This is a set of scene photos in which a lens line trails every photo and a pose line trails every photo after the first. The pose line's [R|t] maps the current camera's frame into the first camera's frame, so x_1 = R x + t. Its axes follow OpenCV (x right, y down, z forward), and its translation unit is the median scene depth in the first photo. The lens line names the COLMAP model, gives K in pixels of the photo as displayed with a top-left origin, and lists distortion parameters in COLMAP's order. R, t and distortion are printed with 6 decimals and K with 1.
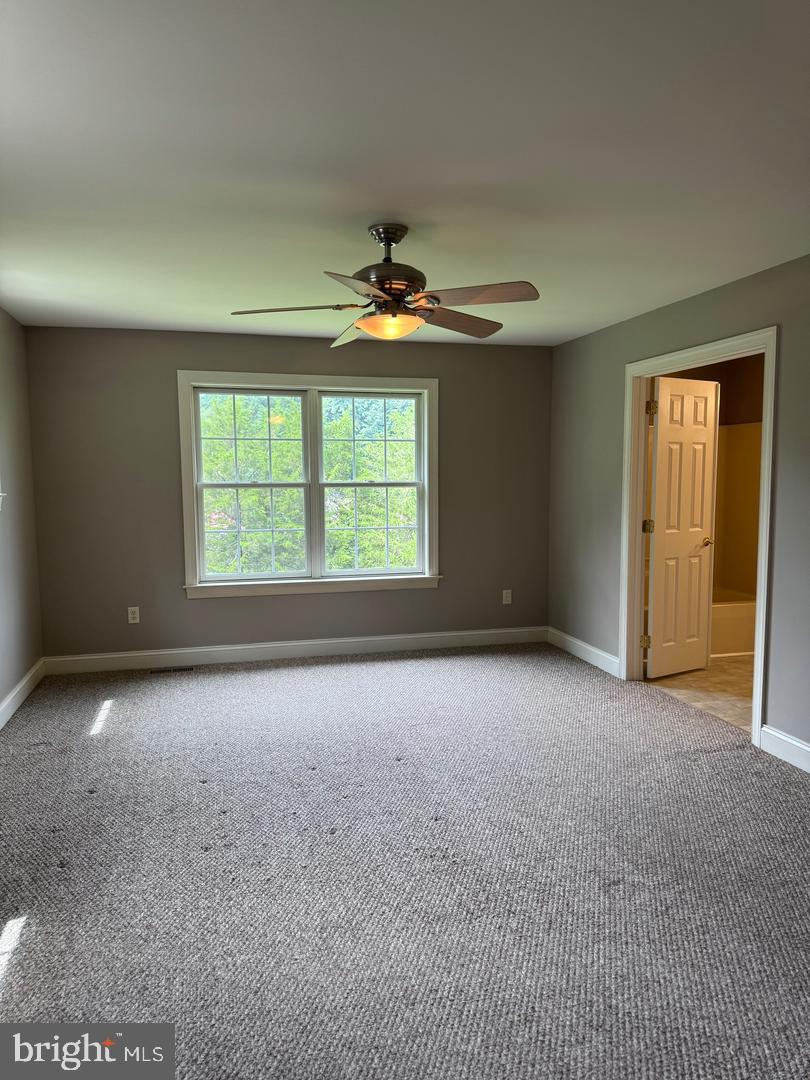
lens RADIAL K [[768.0, 0, 405.7], [0, 768.0, 545.7], [0, 0, 1]] dist [0.062169, -0.060915]
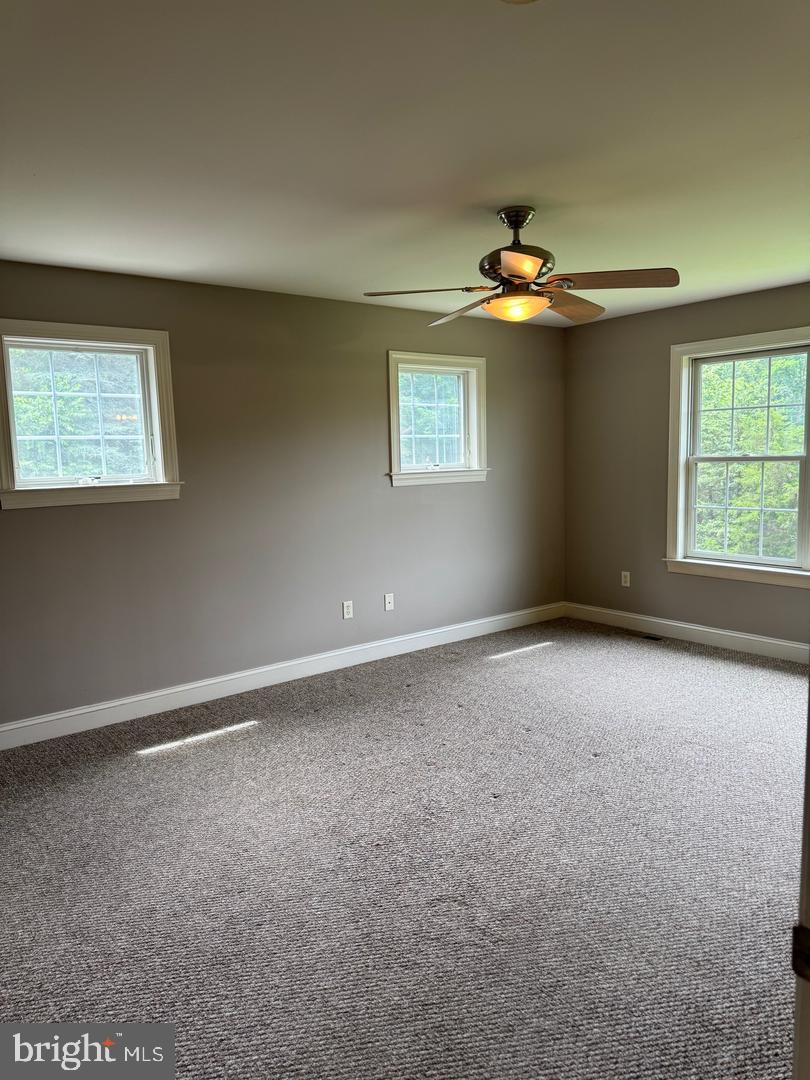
lens RADIAL K [[768.0, 0, 403.7], [0, 768.0, 538.6], [0, 0, 1]] dist [0.062169, -0.060915]
pose [[0.419199, 0.101959, -0.902151, 0.505692], [-0.073619, 0.994219, 0.078156, -0.028977], [0.904905, 0.033652, 0.424282, 0.265889]]
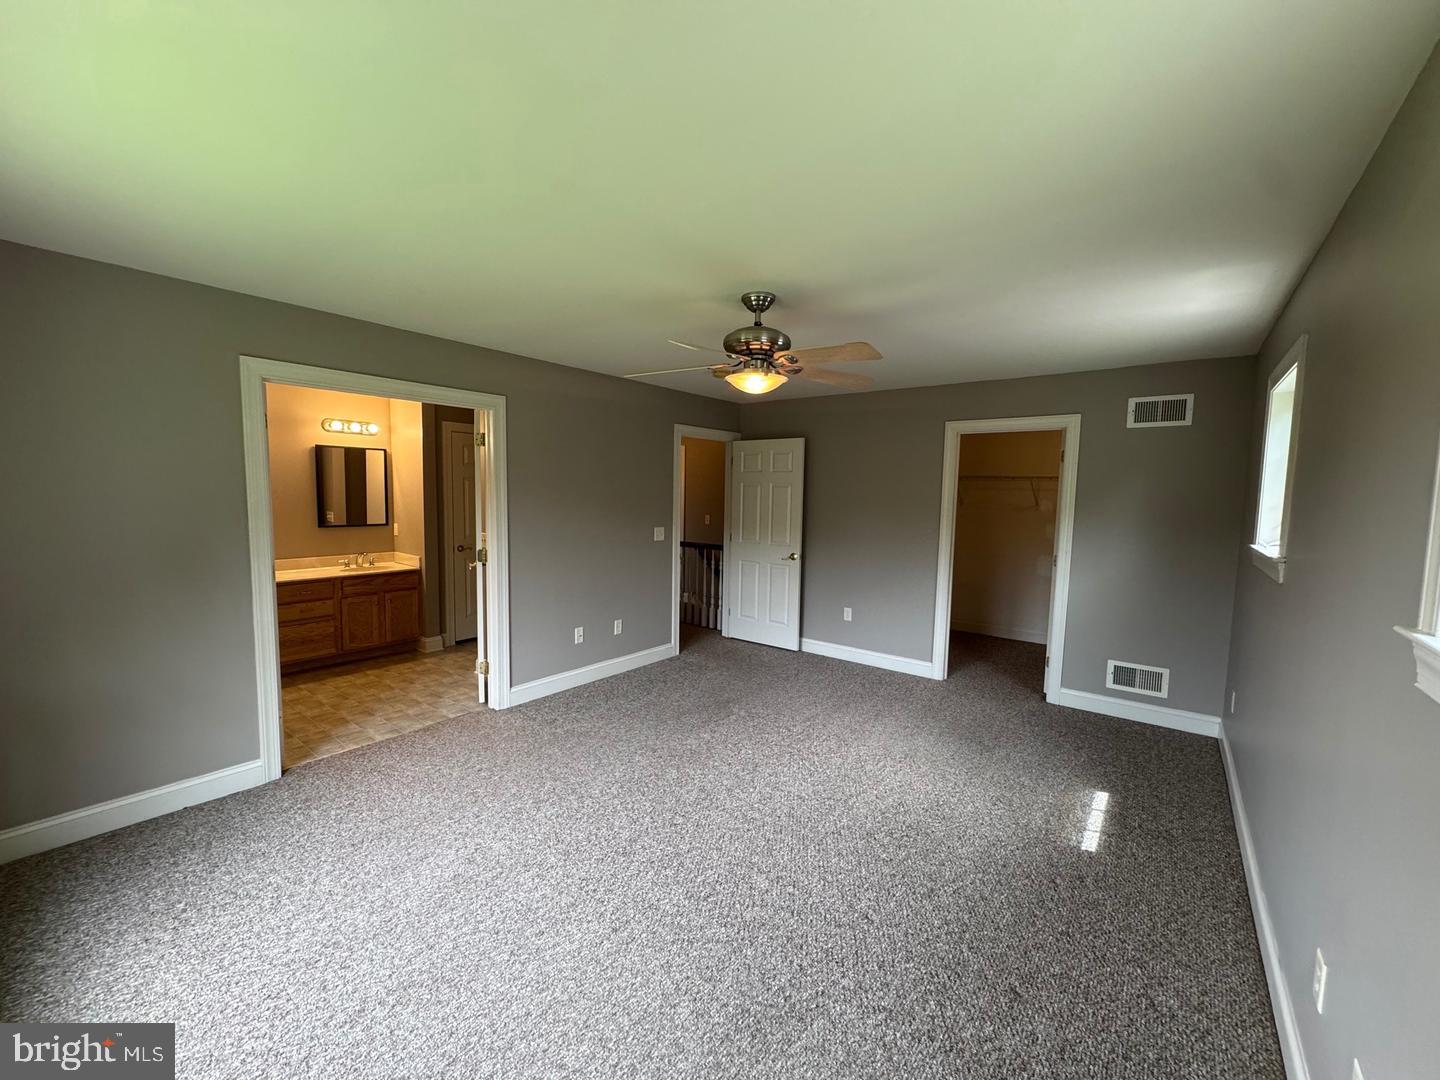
lens RADIAL K [[582.4, 0, 718.8], [0, 582.4, 544.9], [0, 0, 1]] dist [-0.001396, -0.000194]
pose [[-0.618924, -0.076990, 0.781668, -0.492497], [0.062308, 0.987236, 0.146573, -0.122096], [-0.782975, 0.139422, -0.606227, 1.337946]]
